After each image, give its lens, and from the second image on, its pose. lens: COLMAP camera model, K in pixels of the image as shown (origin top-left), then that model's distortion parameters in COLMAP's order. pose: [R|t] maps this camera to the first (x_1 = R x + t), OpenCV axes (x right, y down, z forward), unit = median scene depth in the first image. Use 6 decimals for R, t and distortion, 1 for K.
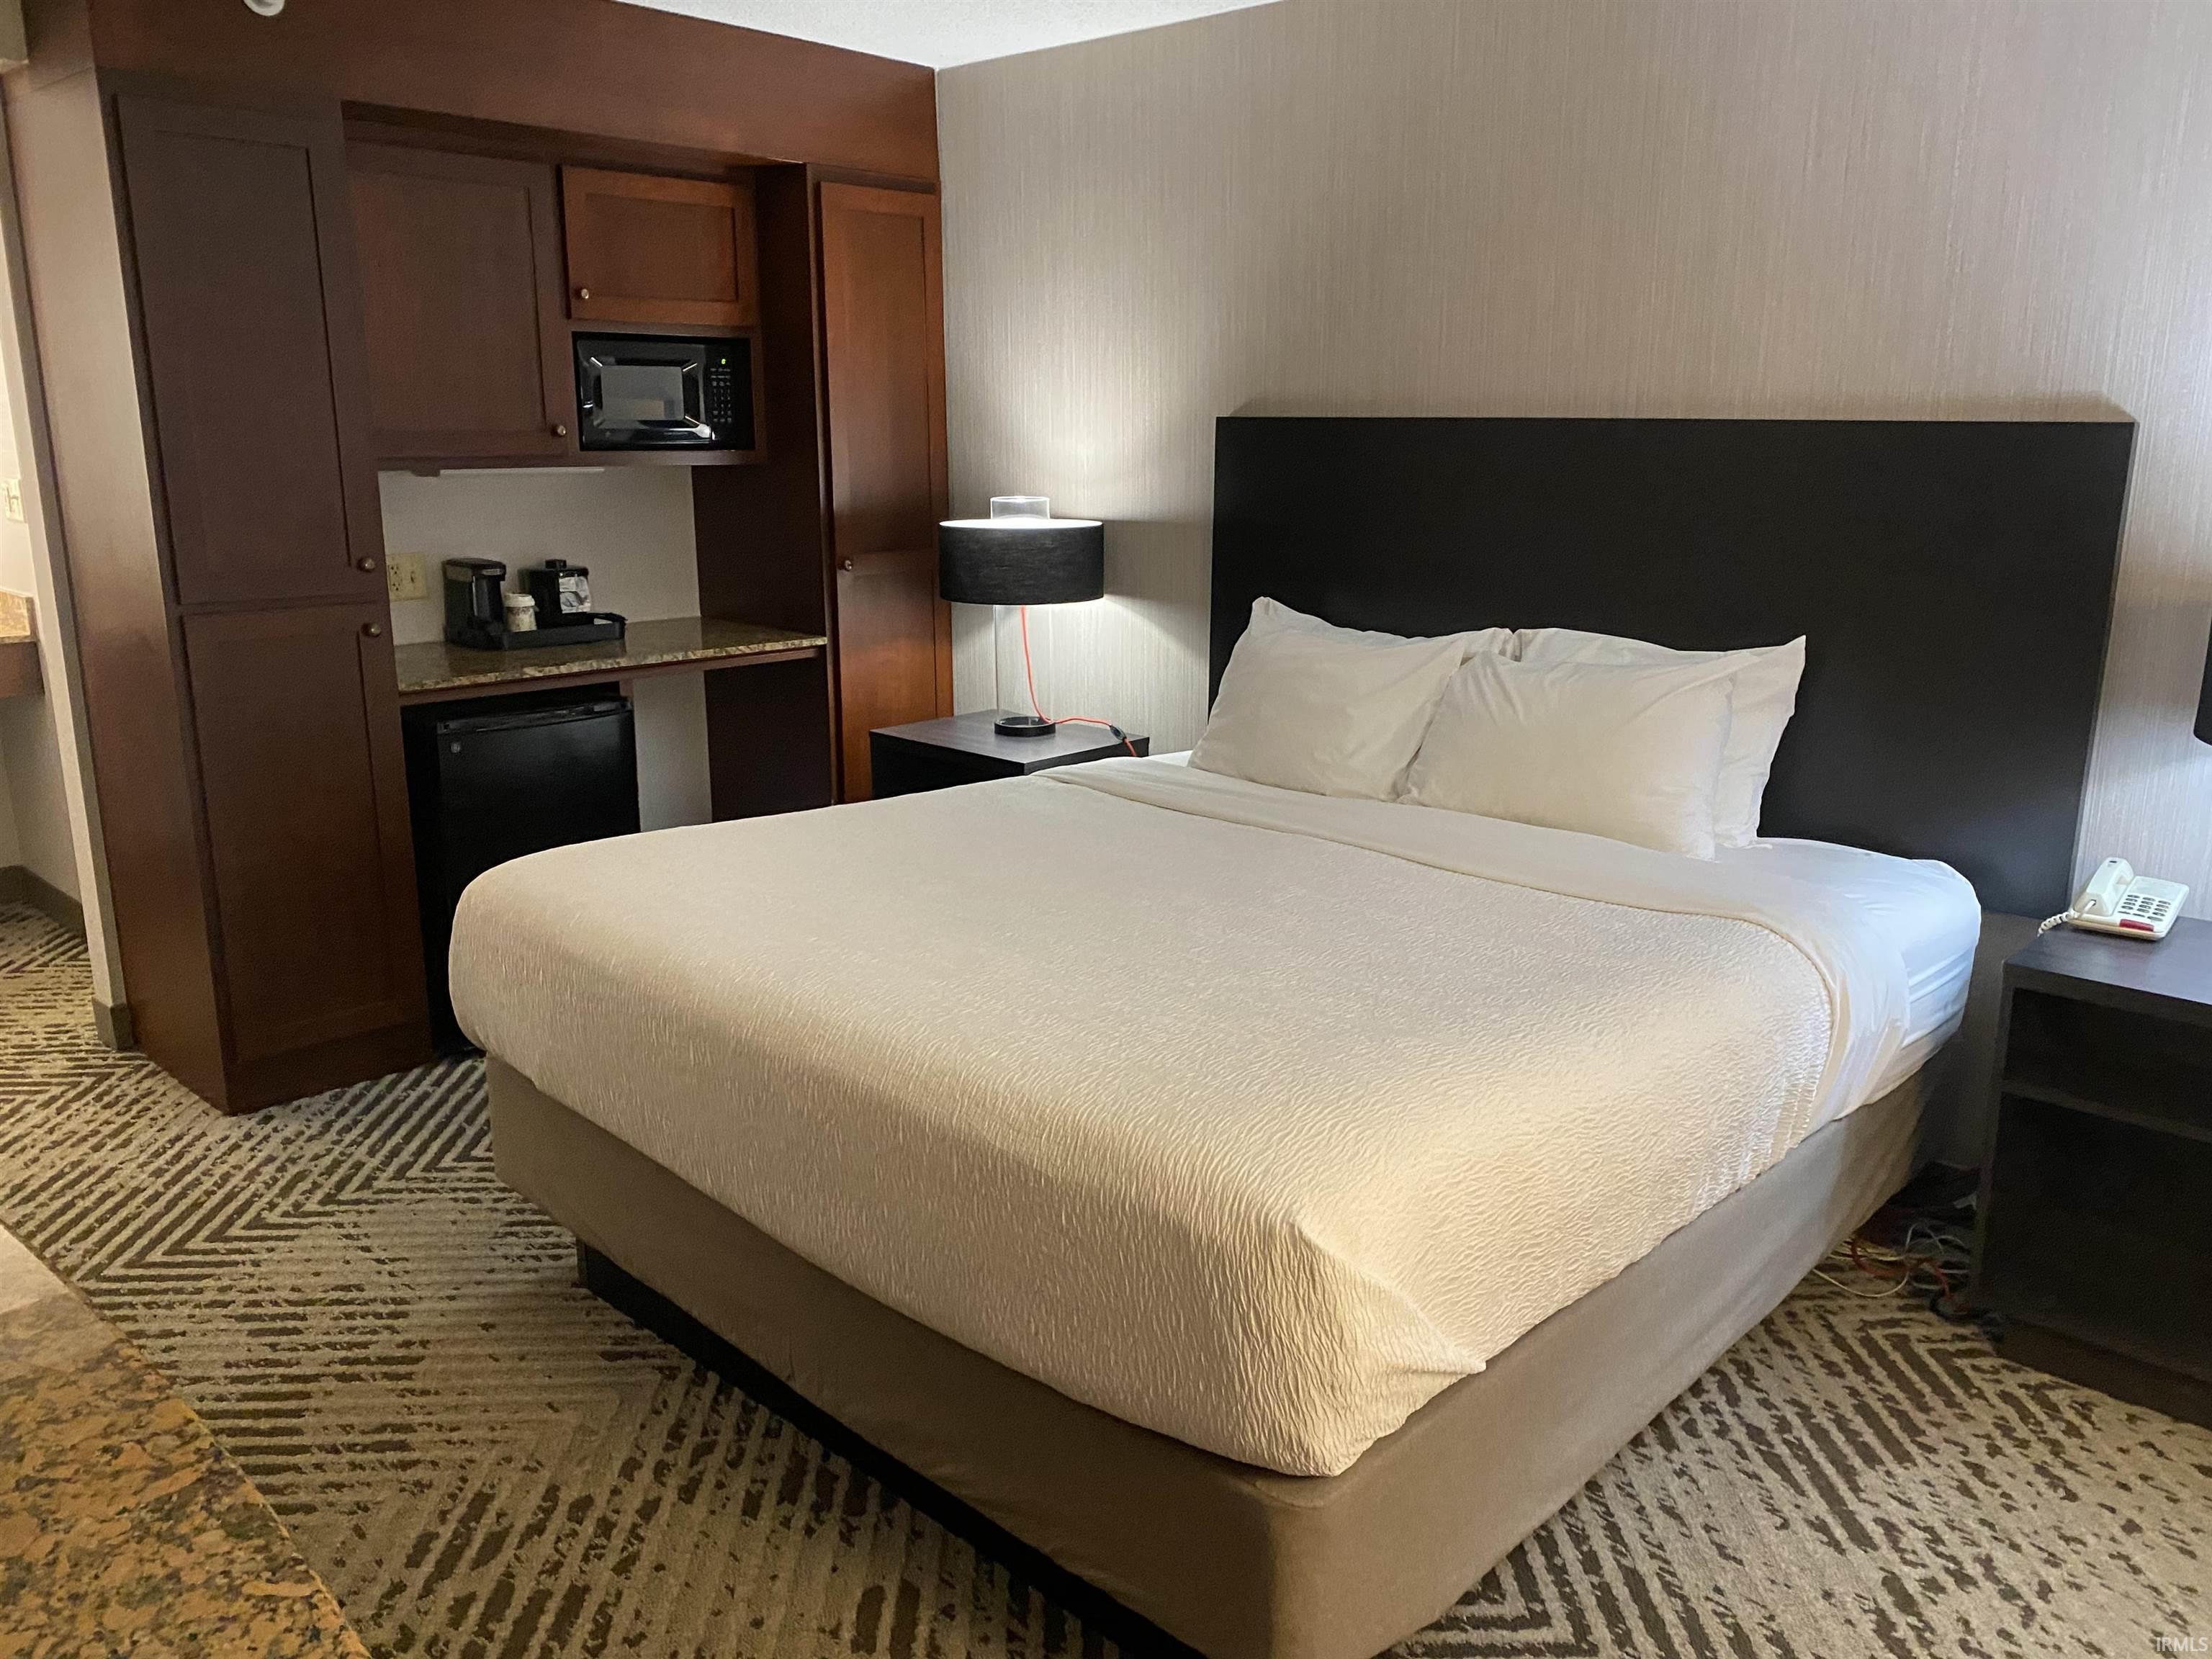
lens RADIAL K [[1661.9, 0, 1106.0], [0, 1661.9, 829.5], [0, 0, 1]] dist [0.000235, 0.000777]
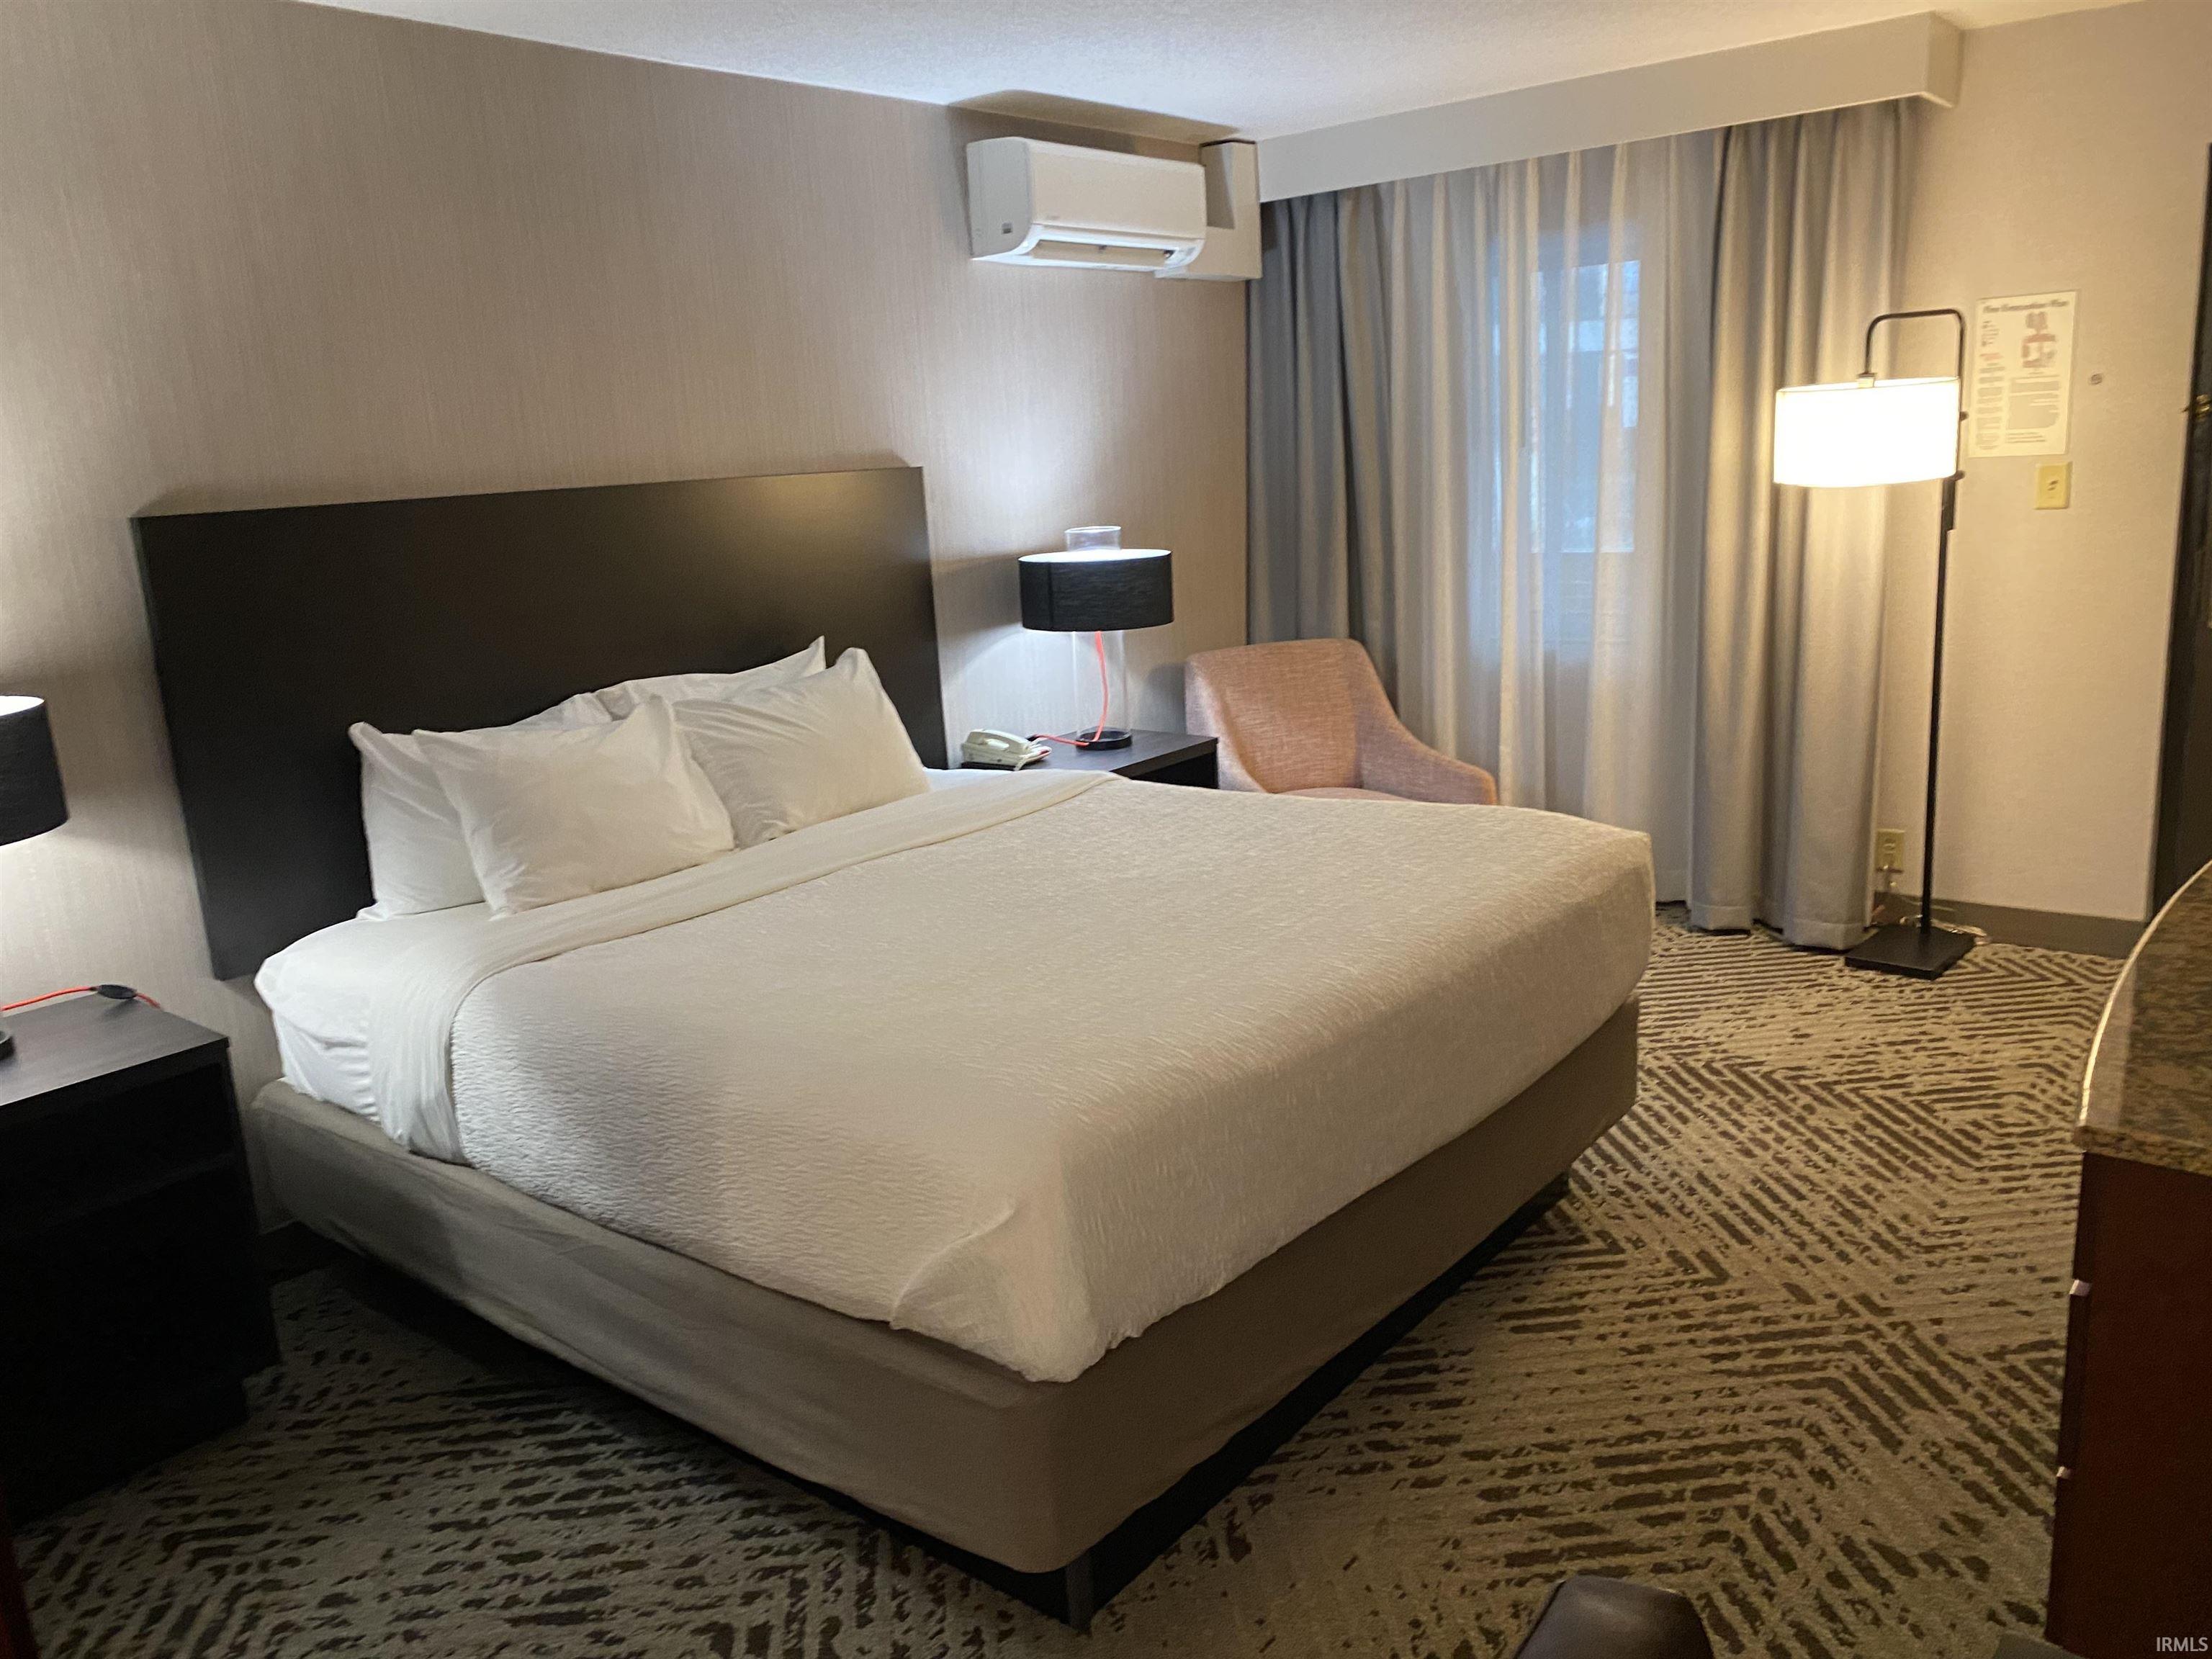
lens RADIAL K [[1710.0, 0, 1106.0], [0, 1710.0, 829.5], [0, 0, 1]] dist [0.006426, 0.005506]
pose [[-0.075786, -0.217418, 0.973132, -1.239937], [0.304933, 0.924130, 0.230217, -0.285954], [-0.949354, 0.314187, -0.003738, 1.111142]]
